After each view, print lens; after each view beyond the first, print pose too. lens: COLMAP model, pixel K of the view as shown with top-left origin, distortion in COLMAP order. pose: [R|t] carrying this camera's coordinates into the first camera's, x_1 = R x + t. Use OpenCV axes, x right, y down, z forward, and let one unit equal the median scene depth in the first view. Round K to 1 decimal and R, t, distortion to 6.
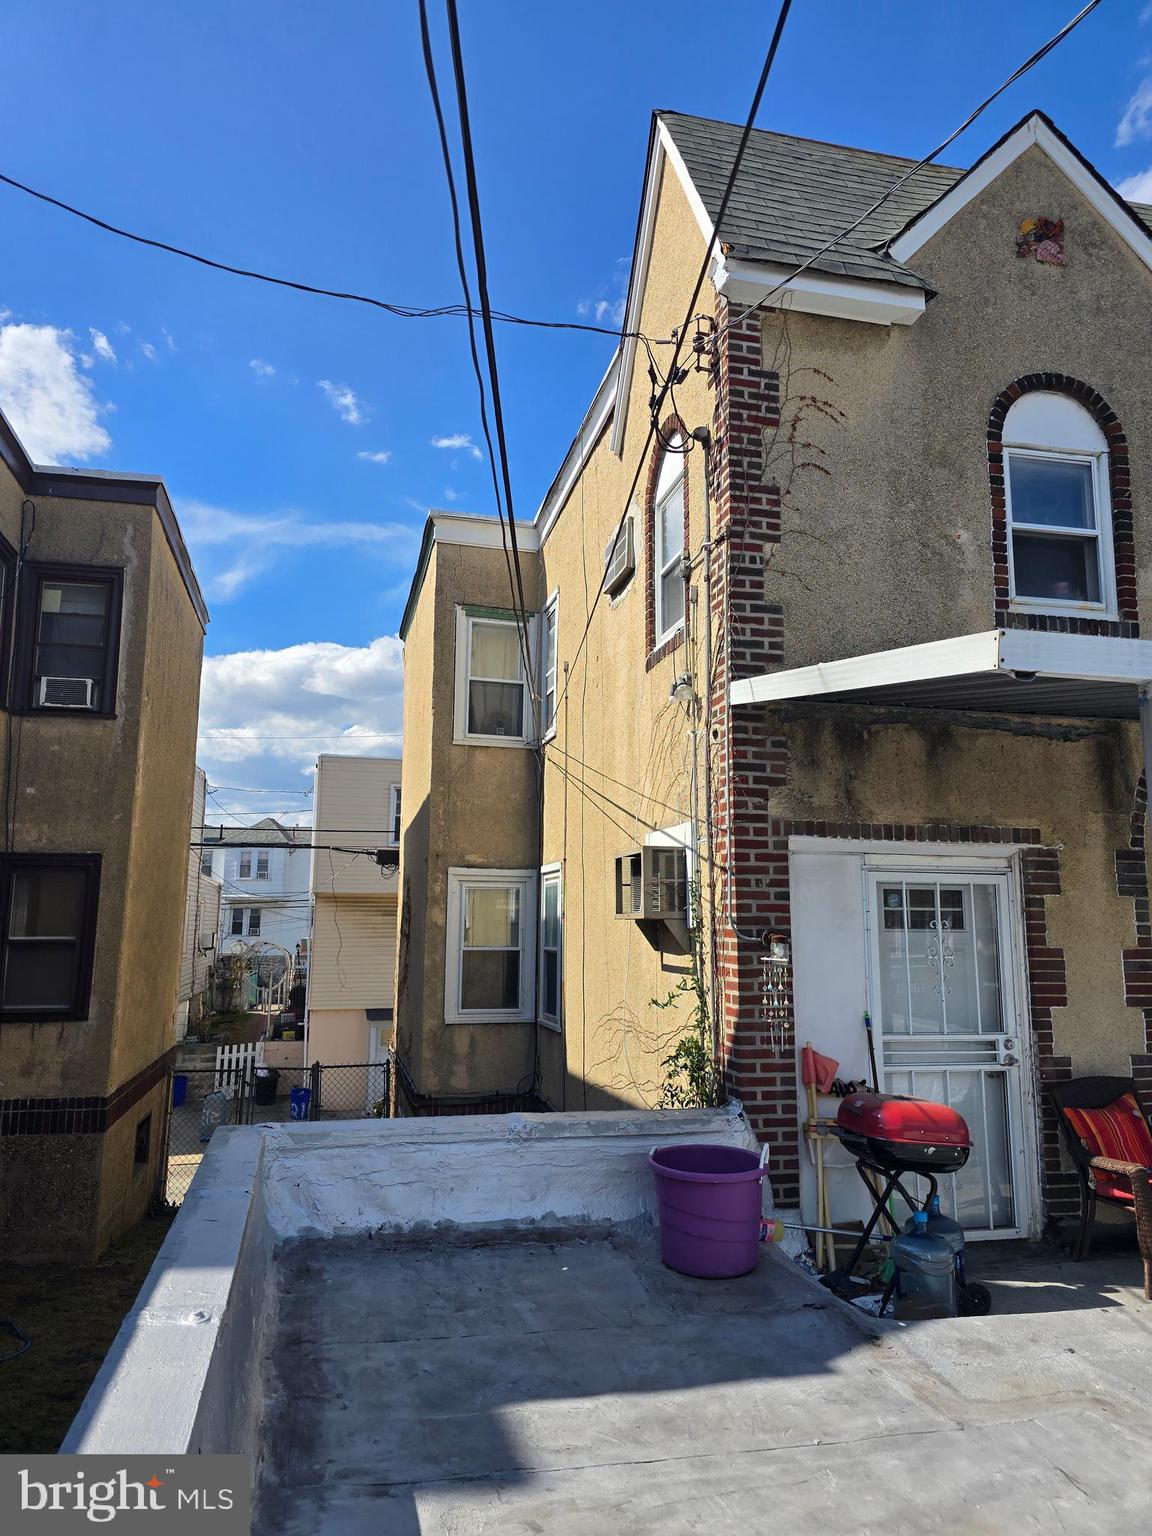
lens RADIAL K [[1034.8, 0, 560.4], [0, 1034.8, 770.4], [0, 0, 1]] dist [0.056351, -0.051118]
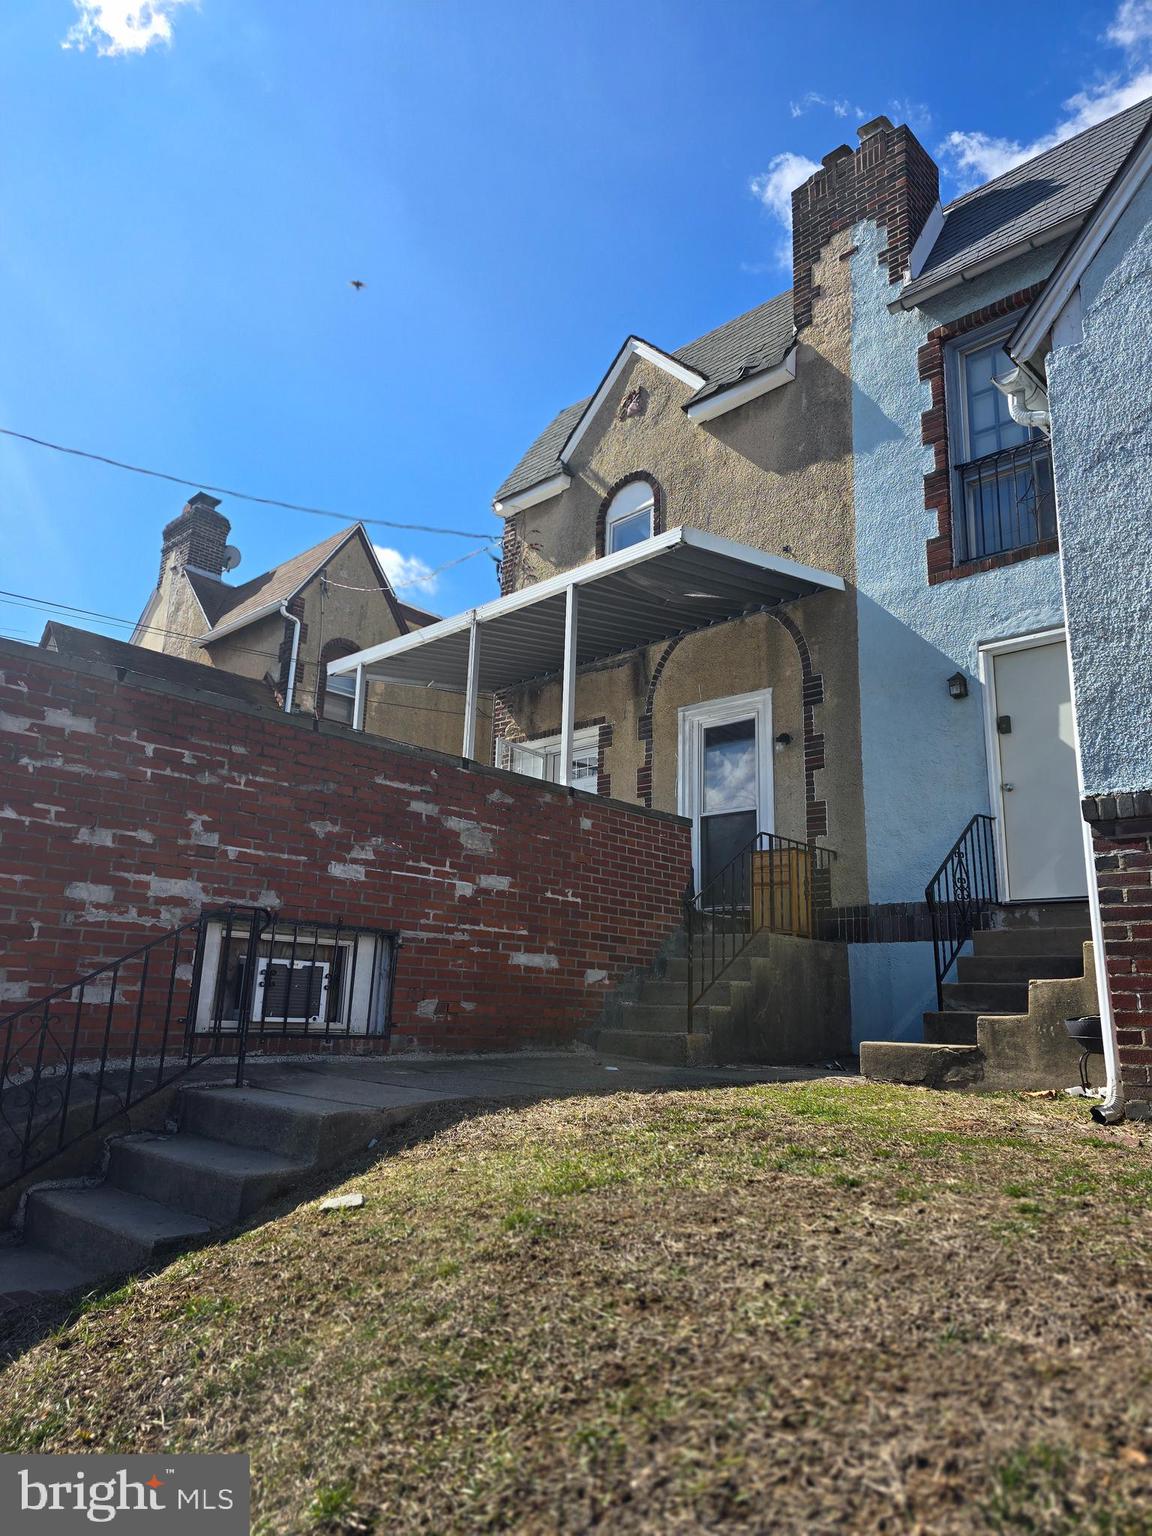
lens RADIAL K [[1034.8, 0, 565.2], [0, 1034.8, 768.9], [0, 0, 1]] dist [0.056351, -0.051118]
pose [[0.541957, -0.192771, -0.817999, 1.932492], [0.097966, 0.981193, -0.166323, 0.455364], [0.834677, 0.010004, 0.550649, -0.105306]]
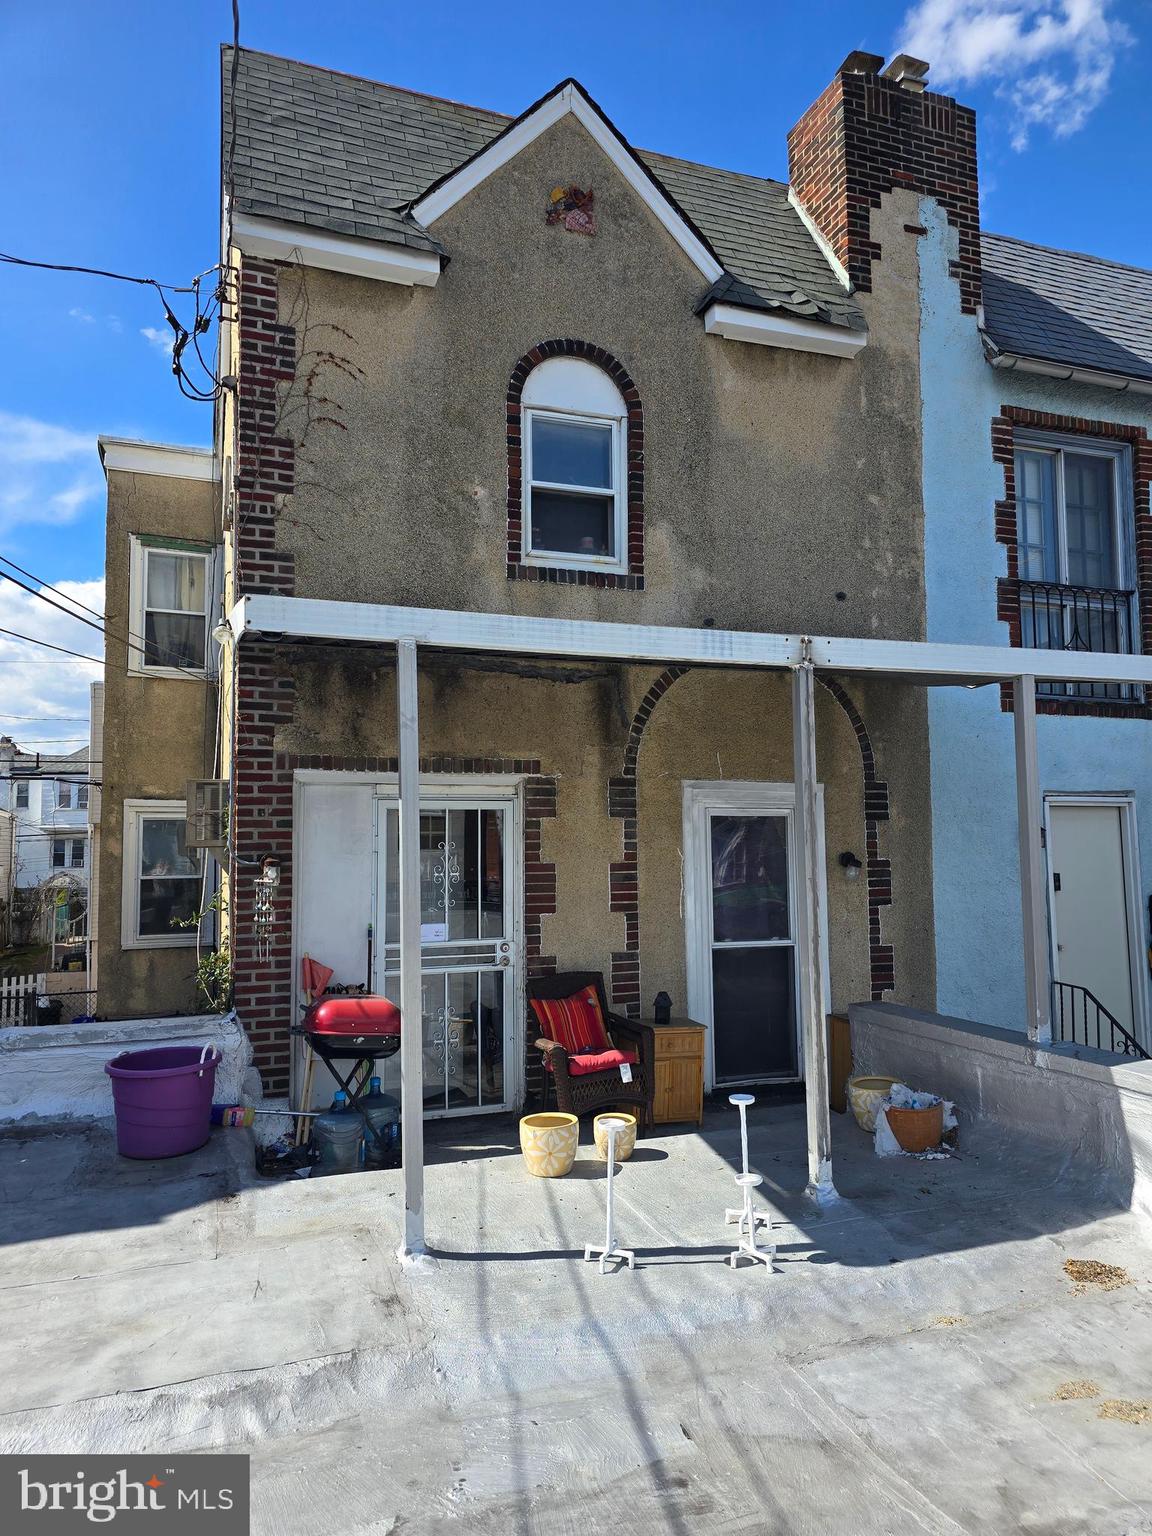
lens RADIAL K [[1034.8, 0, 573.4], [0, 1034.8, 783.0], [0, 0, 1]] dist [0.056351, -0.051118]
pose [[0.991911, -0.009955, 0.126541, 0.348738], [-0.000774, 0.996427, 0.084454, -0.013999], [-0.126929, -0.083869, 0.988360, -0.112838]]
